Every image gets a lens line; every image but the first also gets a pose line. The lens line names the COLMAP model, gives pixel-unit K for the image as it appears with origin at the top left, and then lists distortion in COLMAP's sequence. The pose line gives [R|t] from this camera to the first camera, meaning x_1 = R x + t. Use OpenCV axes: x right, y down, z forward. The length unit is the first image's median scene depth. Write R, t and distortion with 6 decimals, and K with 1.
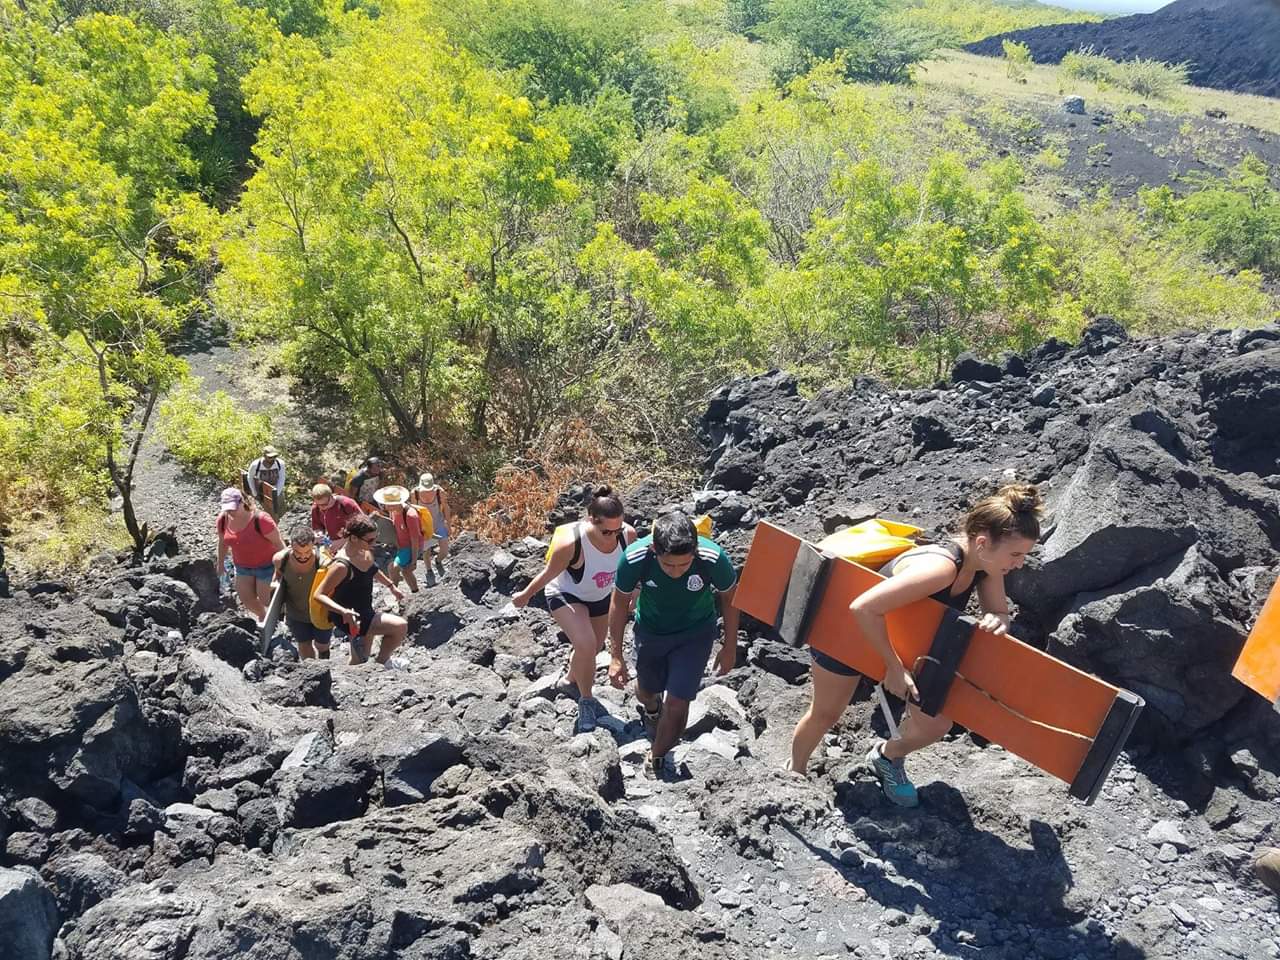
lens RADIAL K [[969.4, 0, 643.9], [0, 969.4, 503.5], [0, 0, 1]] dist [0.188679, -0.330772]
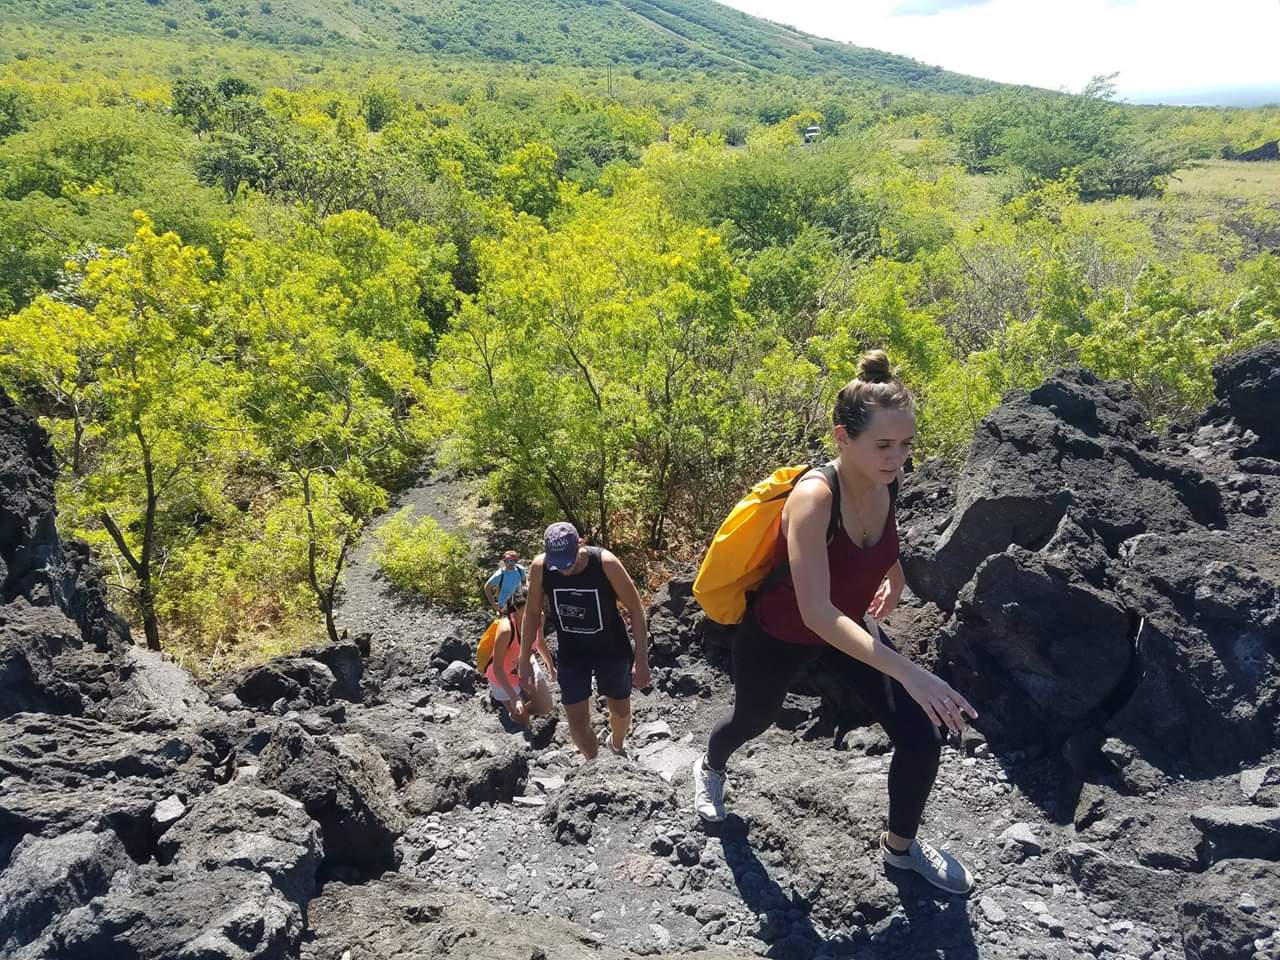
lens RADIAL K [[969.4, 0, 643.9], [0, 969.4, 503.5], [0, 0, 1]] dist [0.188679, -0.330772]
pose [[0.966677, -0.044079, -0.252175, 0.374951], [0.007502, 0.989519, -0.144205, 0.146065], [0.255888, 0.137508, 0.956877, 0.046362]]
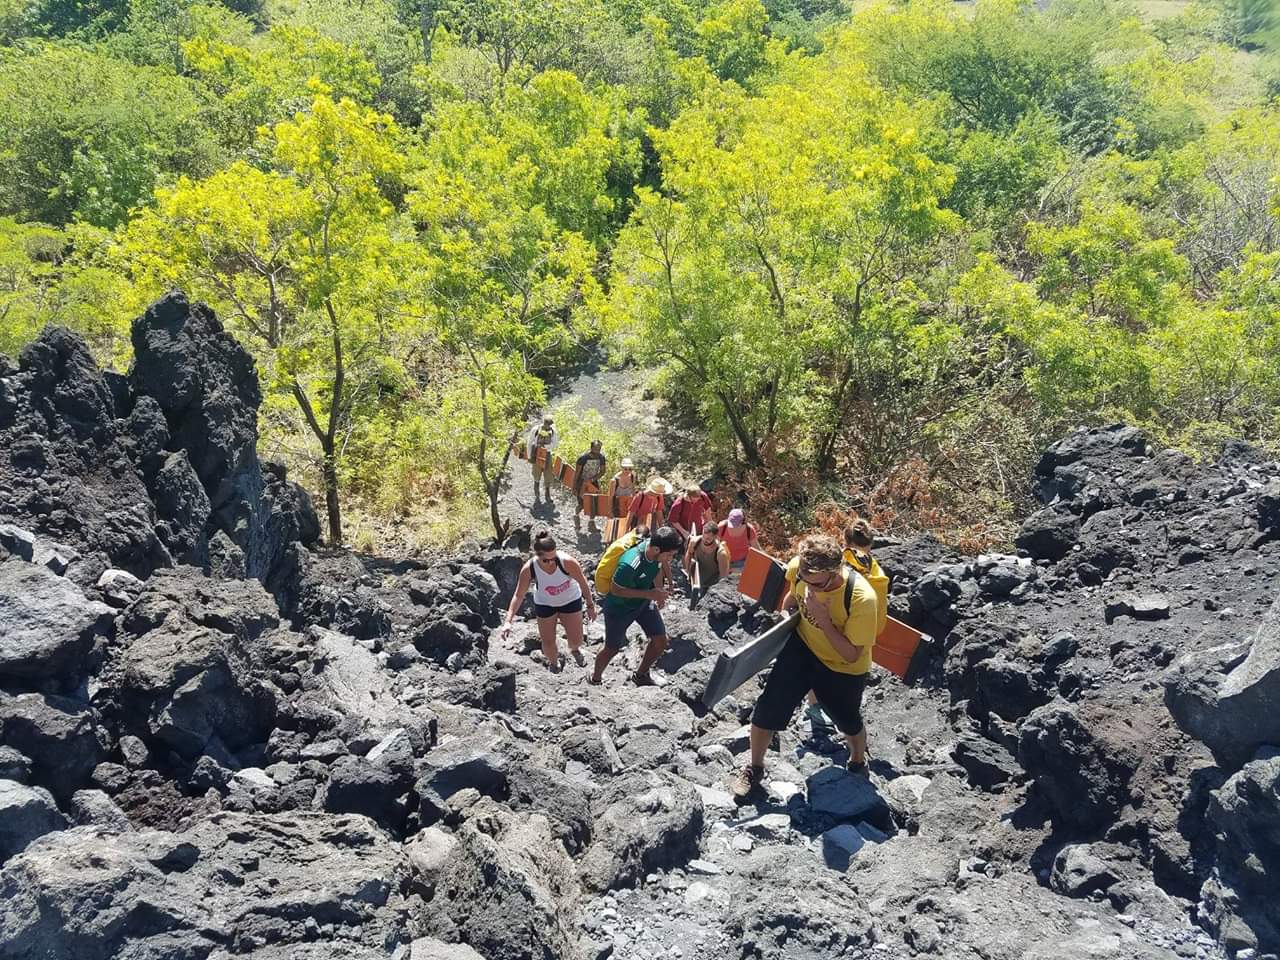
lens RADIAL K [[984.9, 0, 640.0], [0, 984.9, 480.0], [0, 0, 1]] dist [0.178841, -0.348254]
pose [[0.911746, 0.098267, -0.398826, 0.286708], [-0.119662, 0.992390, -0.029040, -0.032783], [0.392937, 0.074201, 0.916567, 0.084965]]
